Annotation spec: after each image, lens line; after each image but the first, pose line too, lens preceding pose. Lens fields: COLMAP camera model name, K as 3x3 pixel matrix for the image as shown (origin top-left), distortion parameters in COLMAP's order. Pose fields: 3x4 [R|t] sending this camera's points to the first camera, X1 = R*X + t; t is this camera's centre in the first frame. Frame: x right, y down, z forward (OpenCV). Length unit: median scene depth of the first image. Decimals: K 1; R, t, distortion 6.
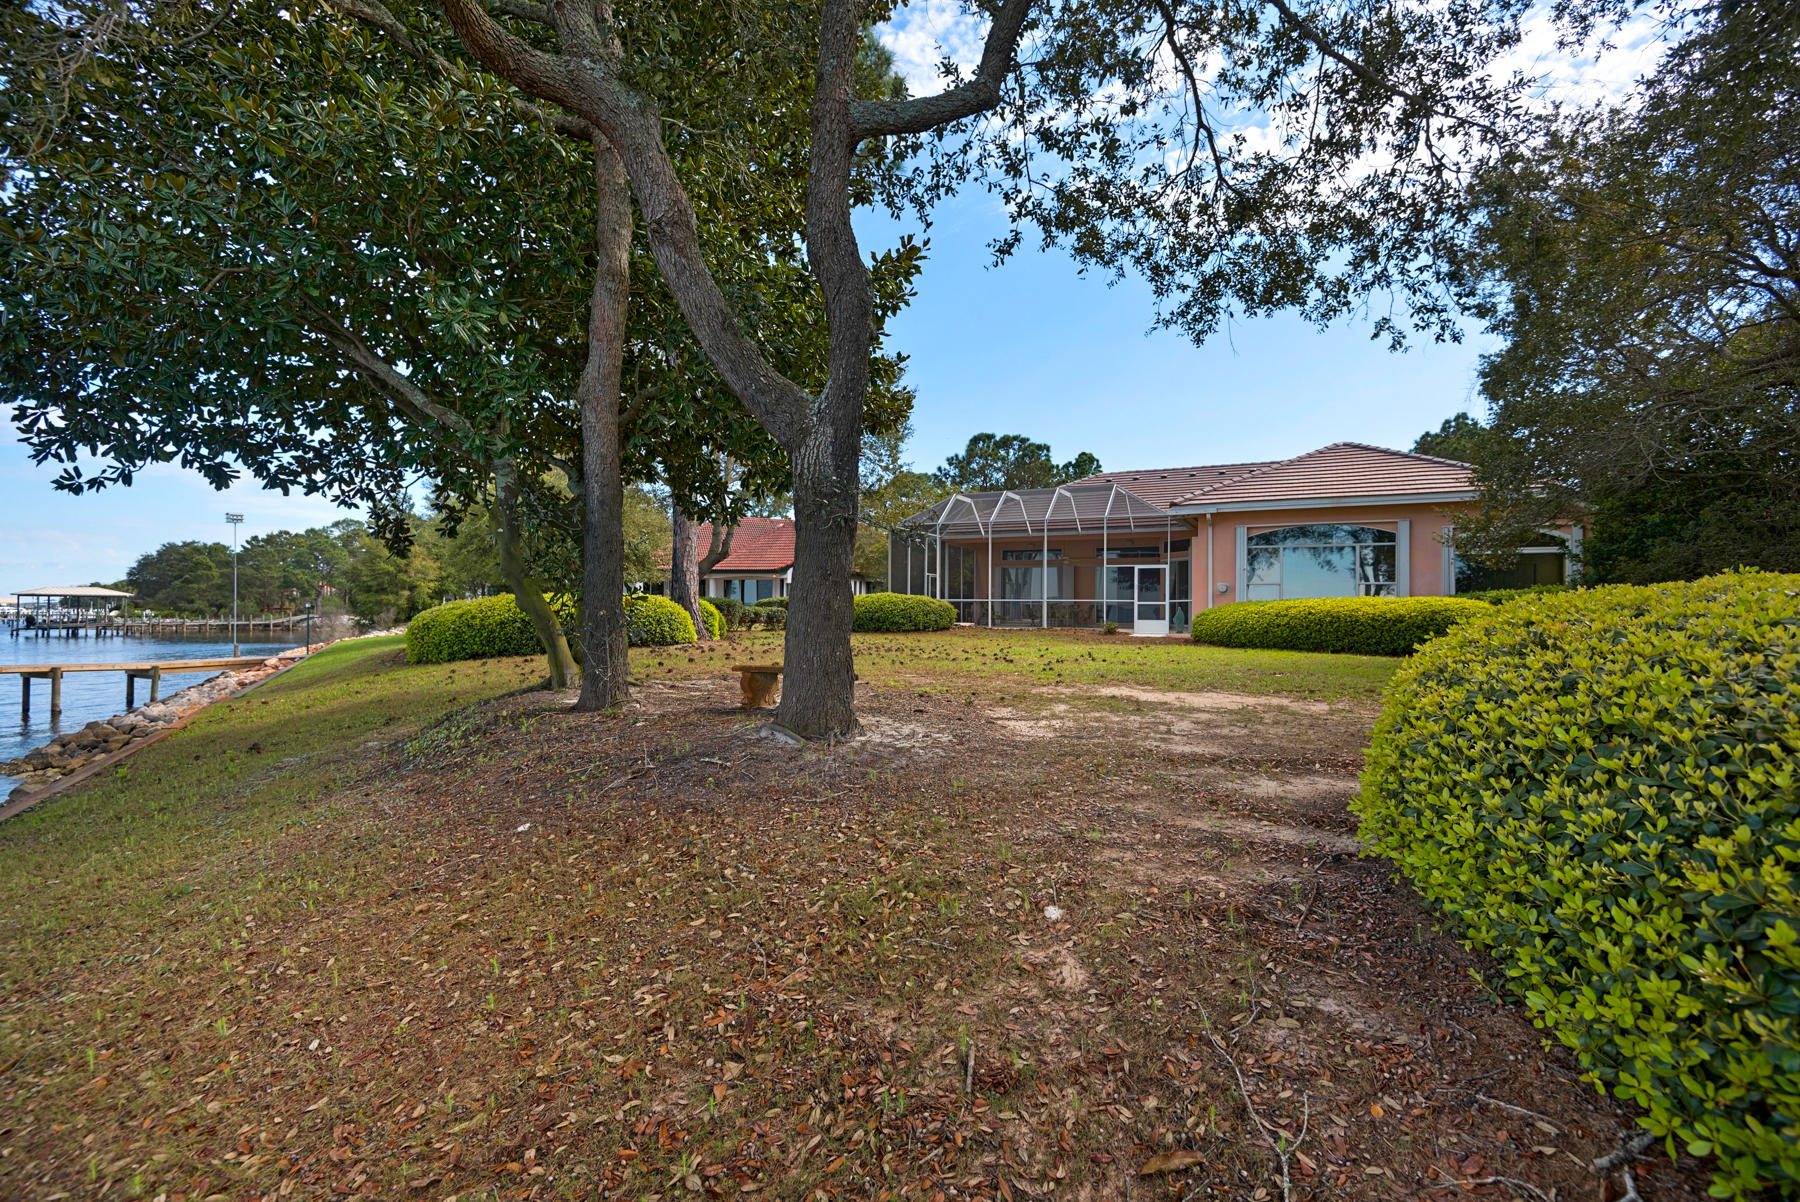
lens RADIAL K [[833.3, 0, 894.5], [0, 833.3, 617.8], [0, 0, 1]] dist [0.038498, -0.016753]
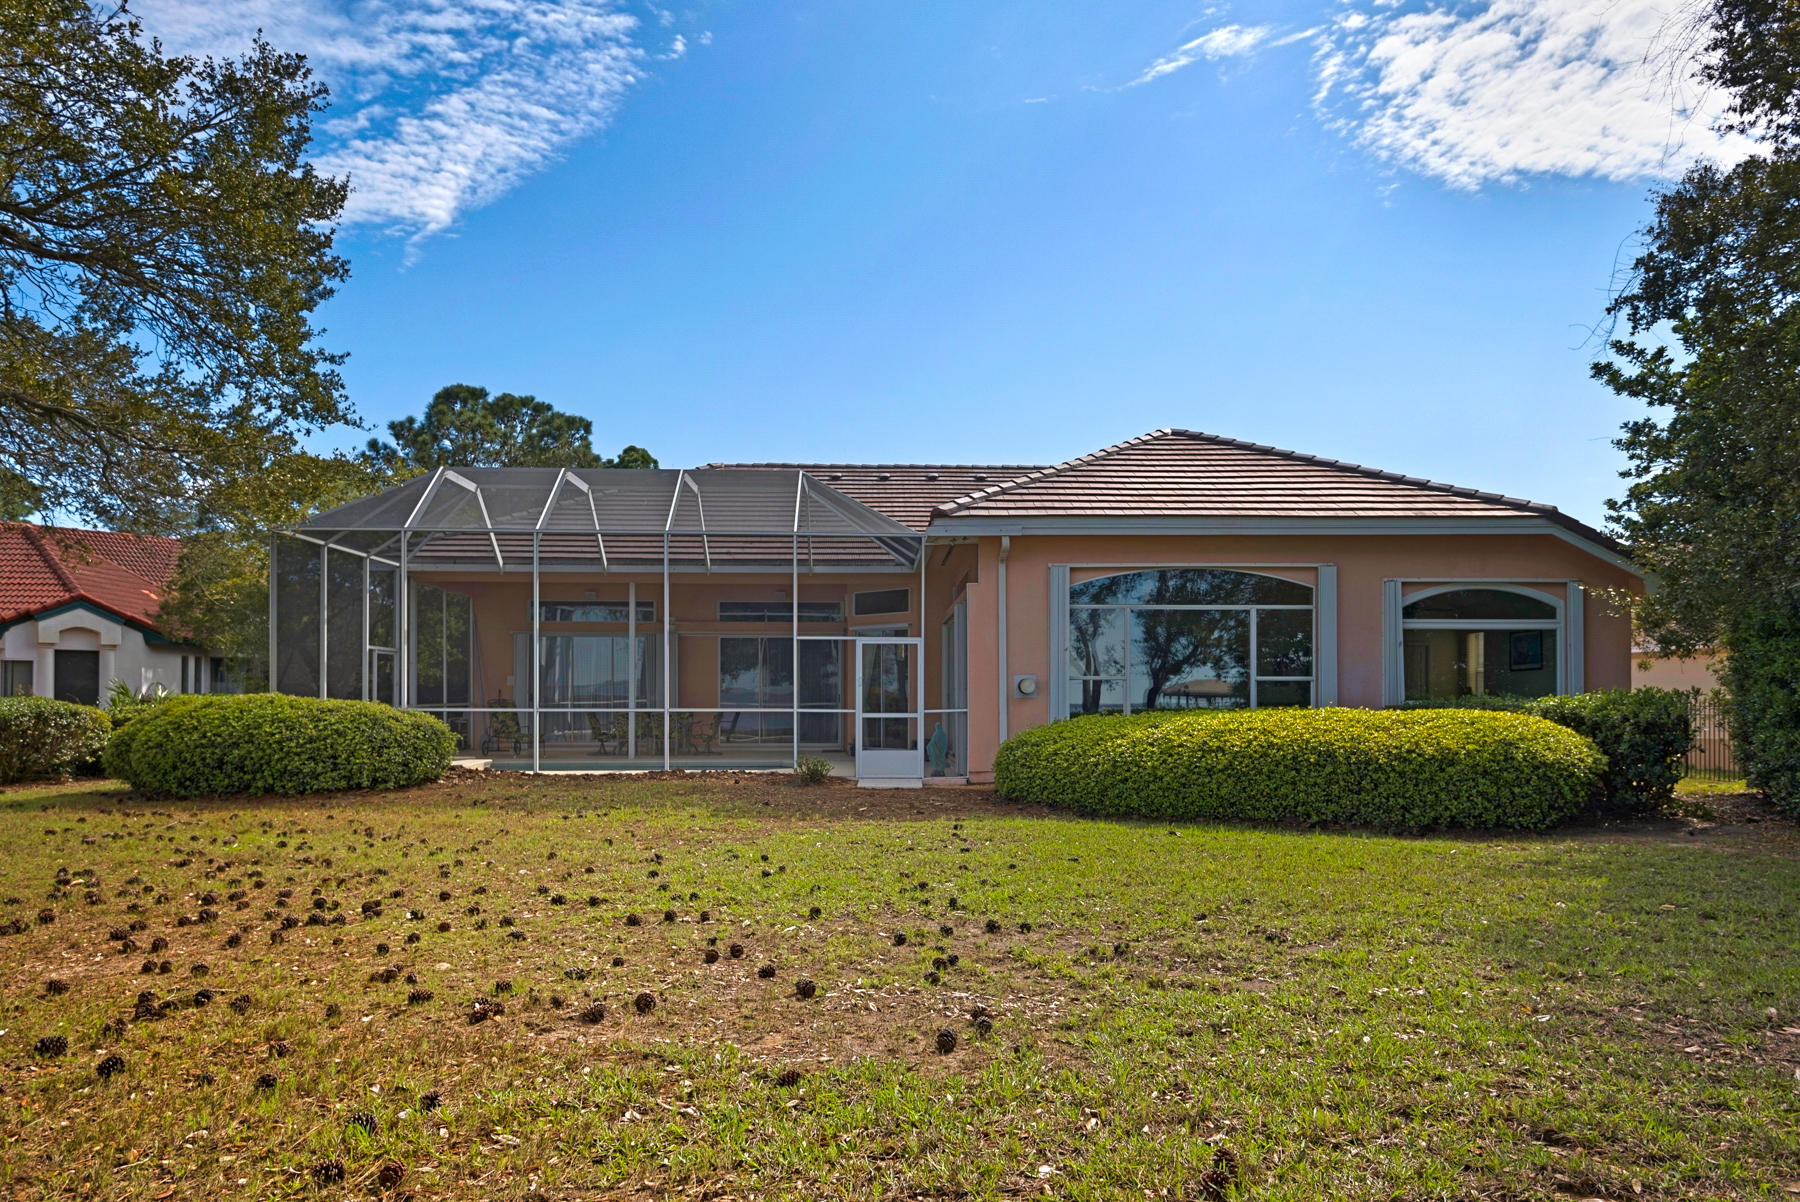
lens RADIAL K [[1213.5, 0, 899.4], [0, 1213.5, 687.8], [0, 0, 1]] dist [0.049367, -0.000106]
pose [[0.890094, -0.001362, 0.455776, -0.006952], [0.009801, 0.999821, -0.016153, -0.019202], [-0.455672, 0.018845, 0.889948, 0.317027]]
